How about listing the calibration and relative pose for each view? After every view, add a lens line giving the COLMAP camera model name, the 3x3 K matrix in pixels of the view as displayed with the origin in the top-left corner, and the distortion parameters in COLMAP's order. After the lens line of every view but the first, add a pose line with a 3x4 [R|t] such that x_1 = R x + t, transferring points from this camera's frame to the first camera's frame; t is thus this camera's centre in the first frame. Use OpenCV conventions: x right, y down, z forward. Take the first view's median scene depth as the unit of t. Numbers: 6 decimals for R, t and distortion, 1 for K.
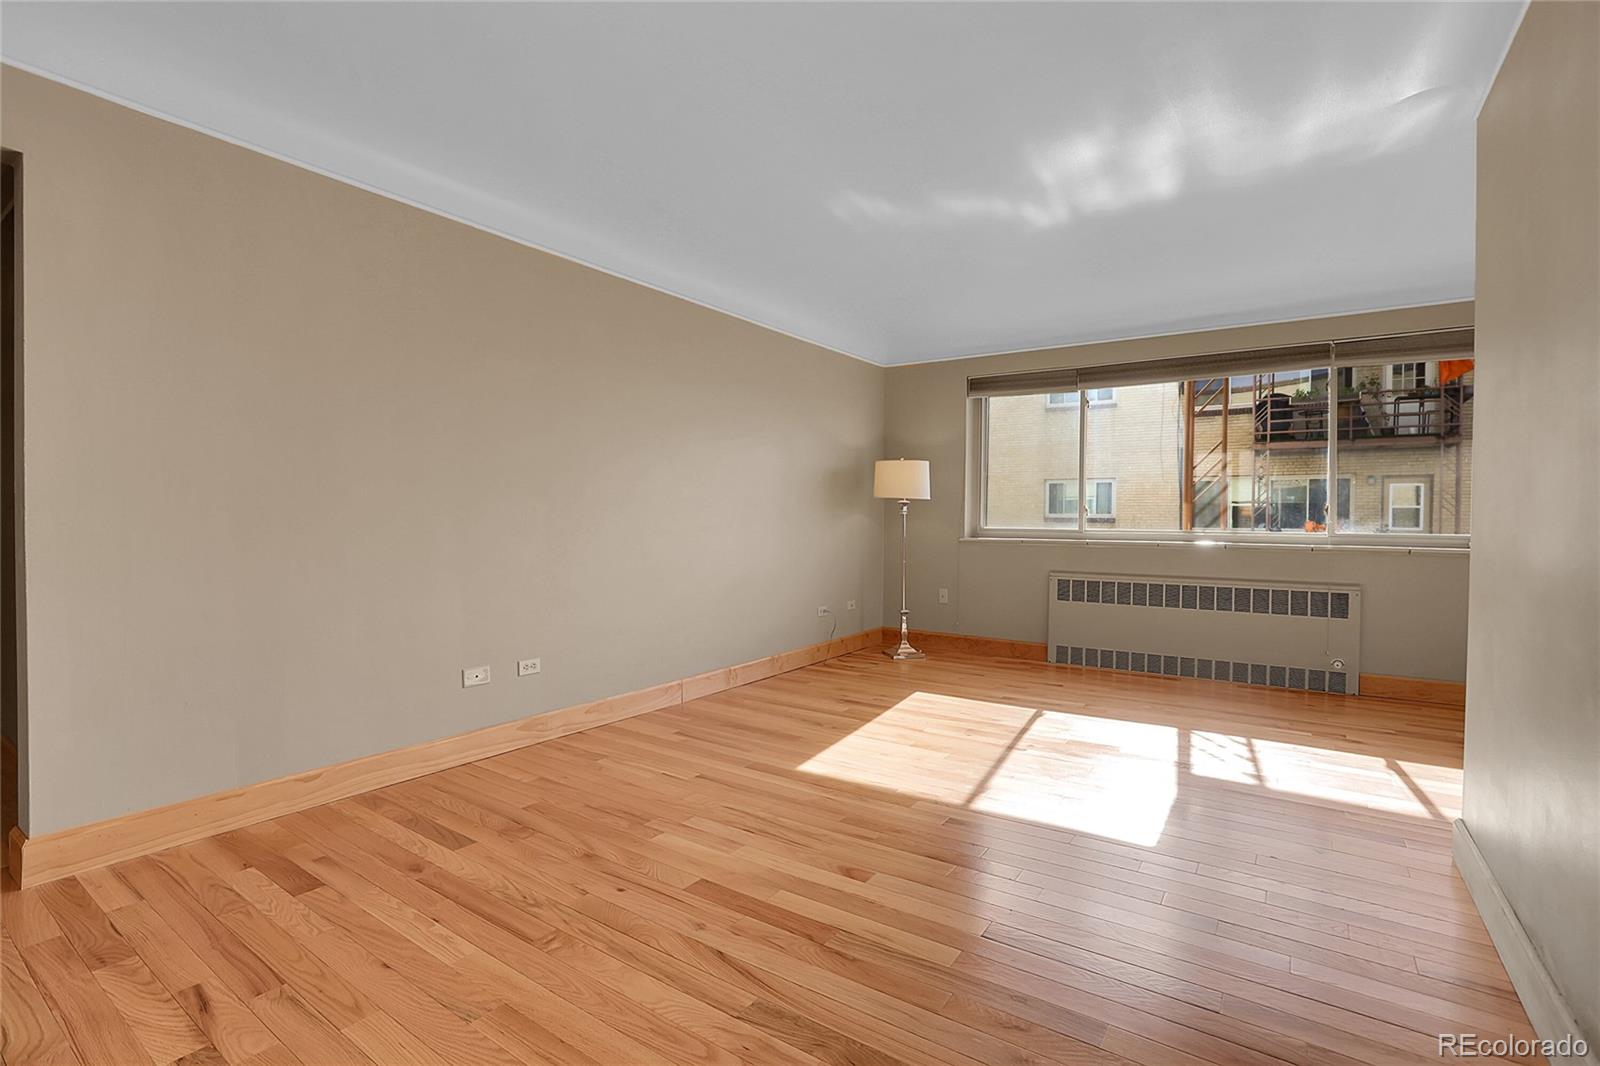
lens RADIAL K [[734.2, 0, 803.9], [0, 734.2, 529.7], [0, 0, 1]] dist [-0.053453, 0.019352]
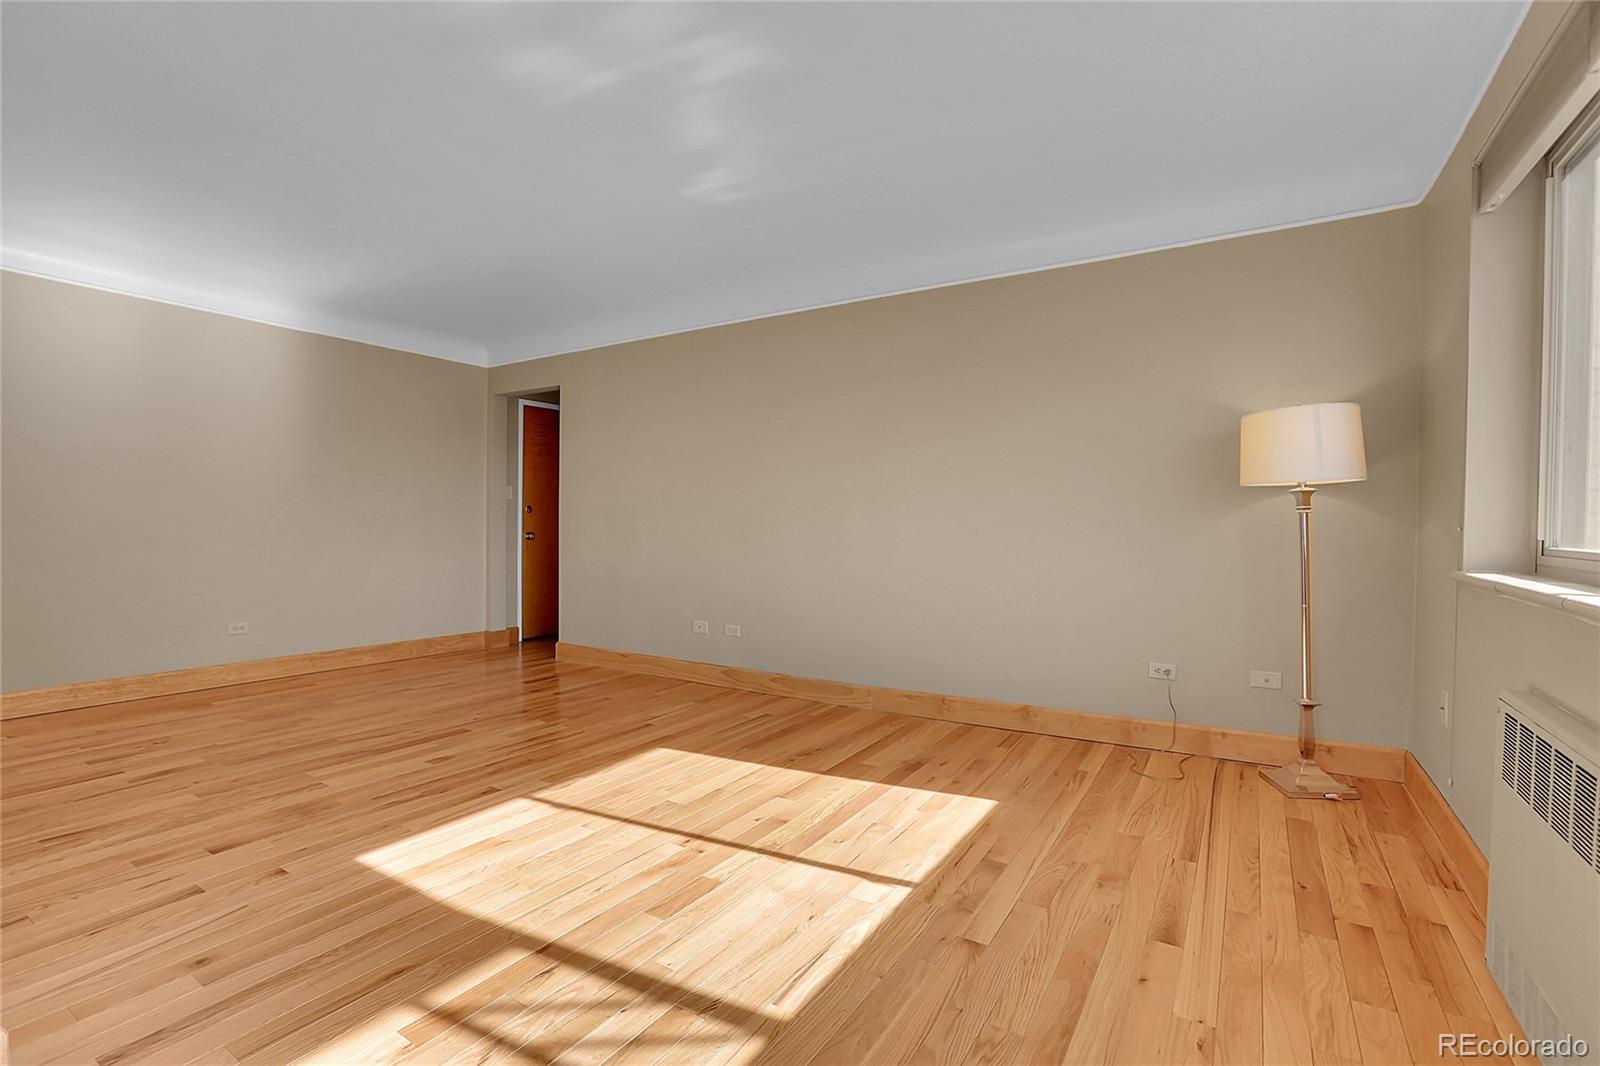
lens RADIAL K [[734.2, 0, 803.9], [0, 734.2, 529.7], [0, 0, 1]] dist [-0.053453, 0.019352]
pose [[0.043789, 0.005390, -0.999026, 0.963986], [-0.018623, 0.999816, 0.004578, -0.009293], [0.998867, 0.018405, 0.043882, 1.024348]]
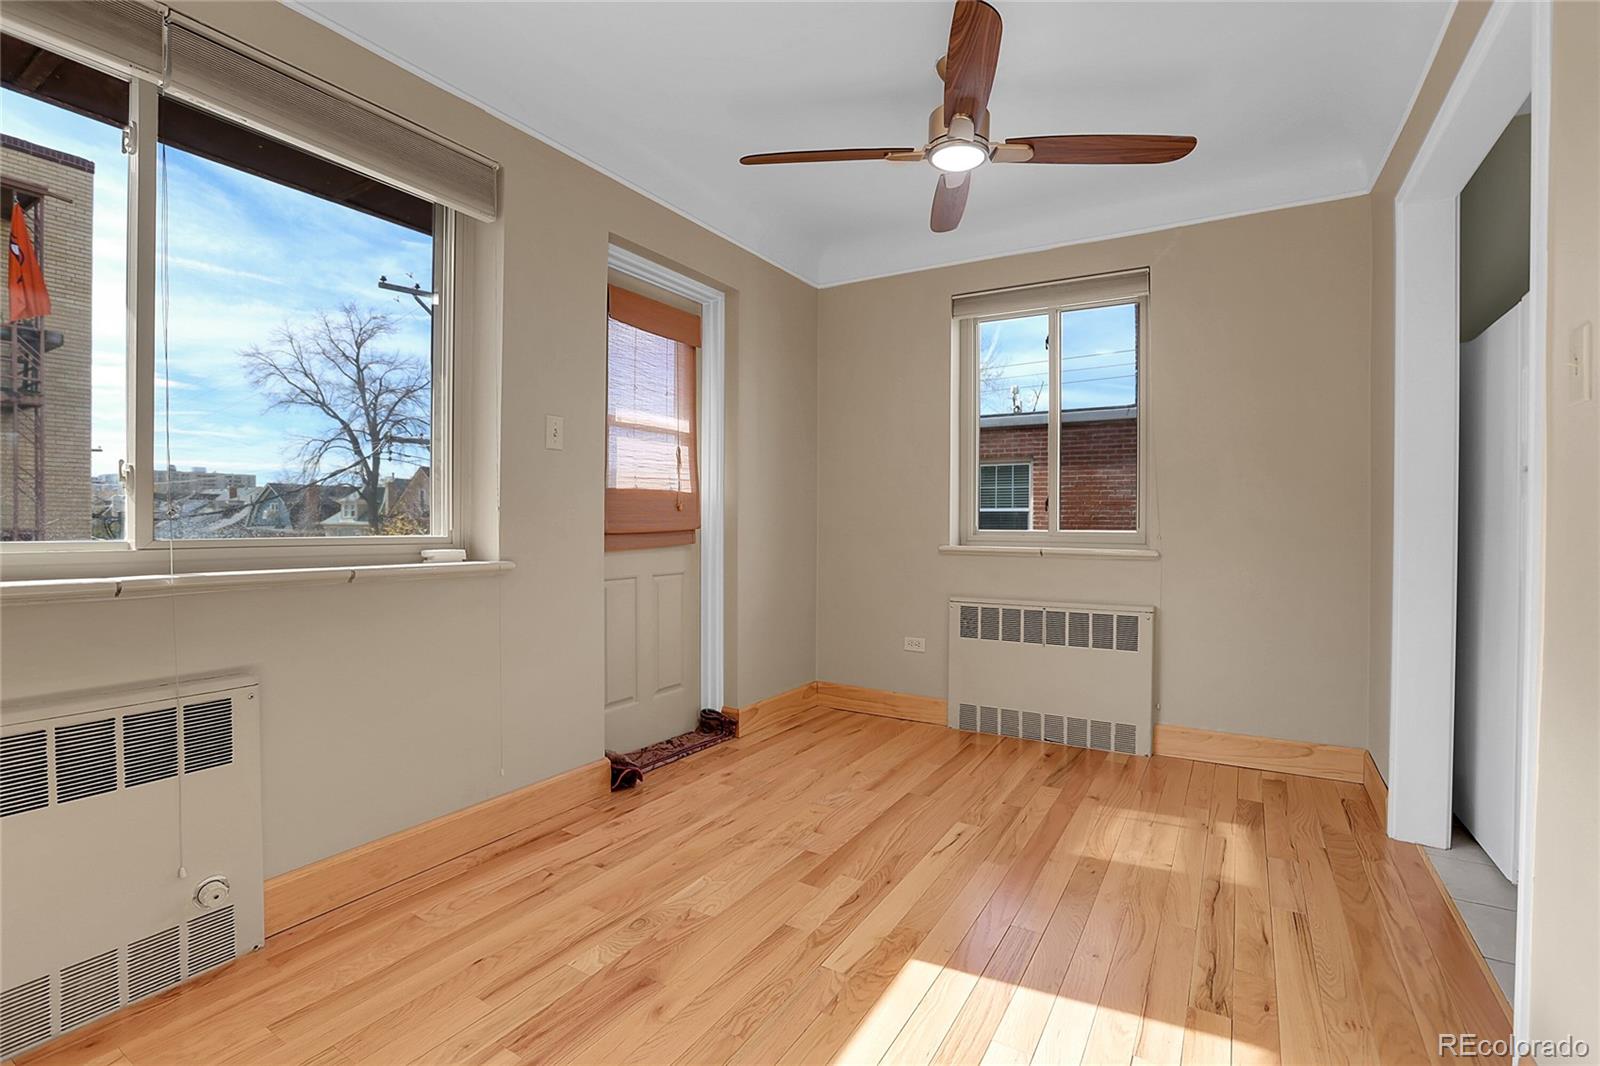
lens RADIAL K [[734.2, 0, 803.9], [0, 734.2, 529.7], [0, 0, 1]] dist [-0.053453, 0.019352]
pose [[-0.059113, -0.021236, 0.998025, 0.445824], [0.003862, 0.999761, 0.021502, -0.009194], [-0.998244, 0.005125, -0.059017, 0.876401]]
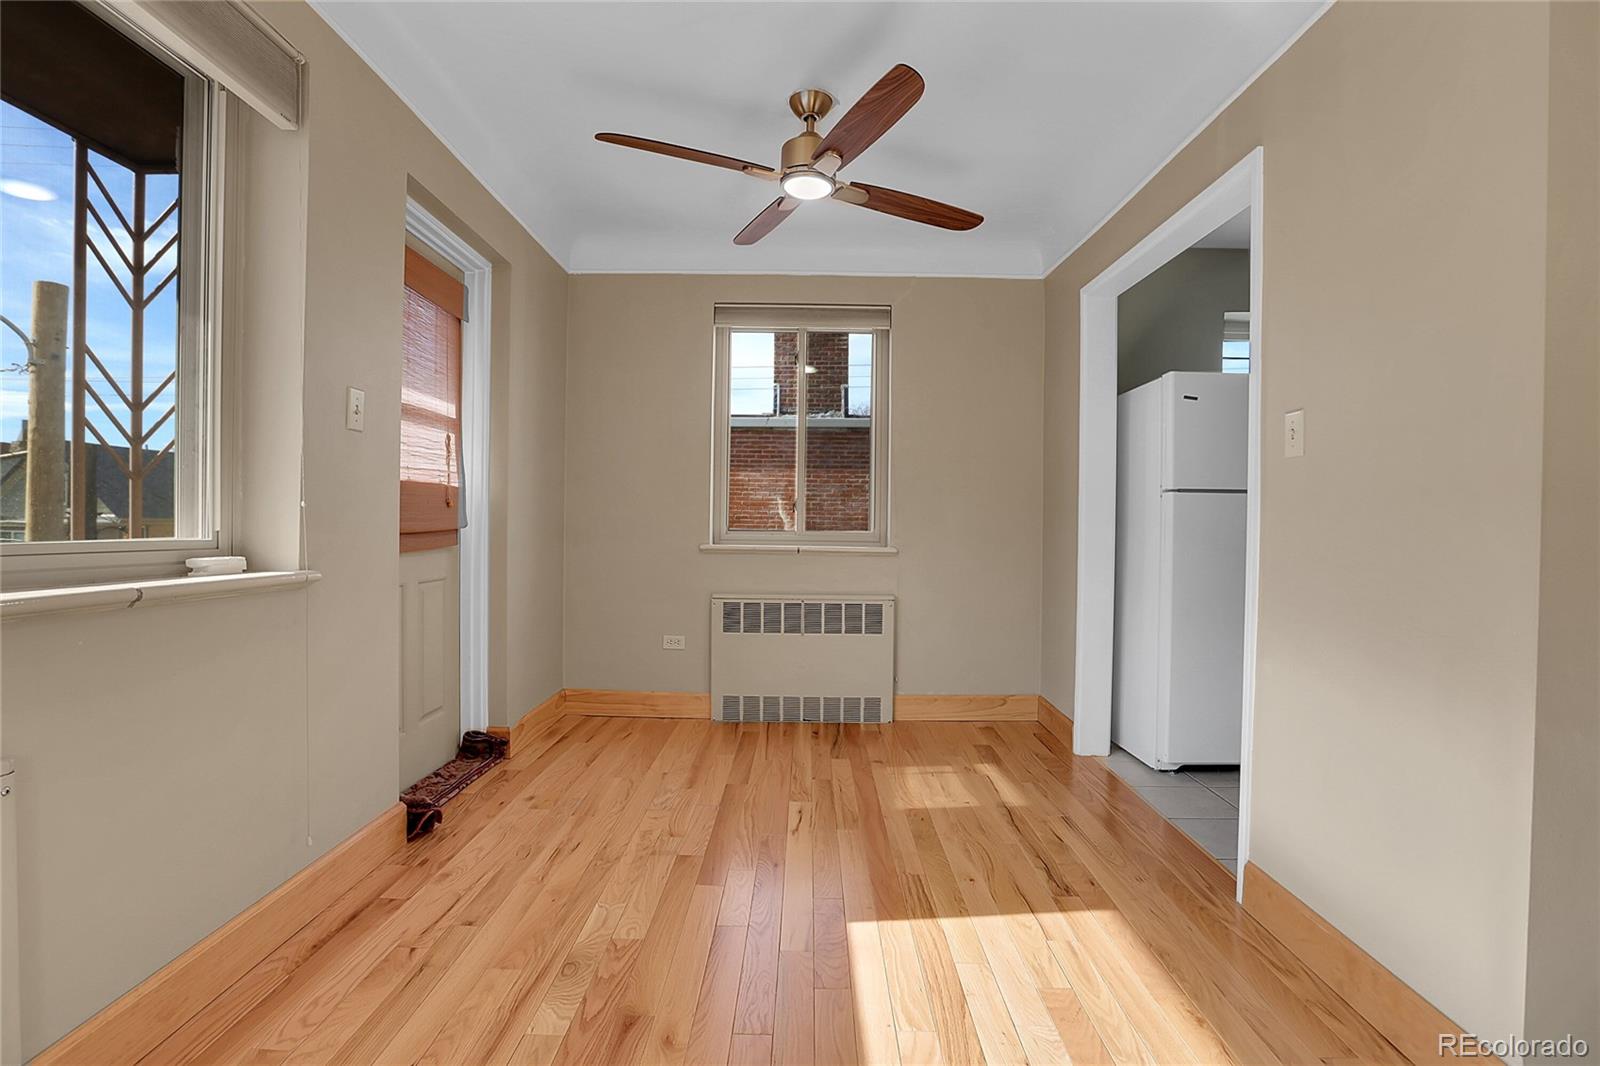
lens RADIAL K [[734.2, 0, 803.9], [0, 734.2, 529.7], [0, 0, 1]] dist [-0.053453, 0.019352]
pose [[-0.560036, -0.025766, 0.828068, 0.503028], [-0.011486, 0.999662, 0.023337, -0.012100], [-0.828389, 0.003558, -0.560142, 1.103957]]
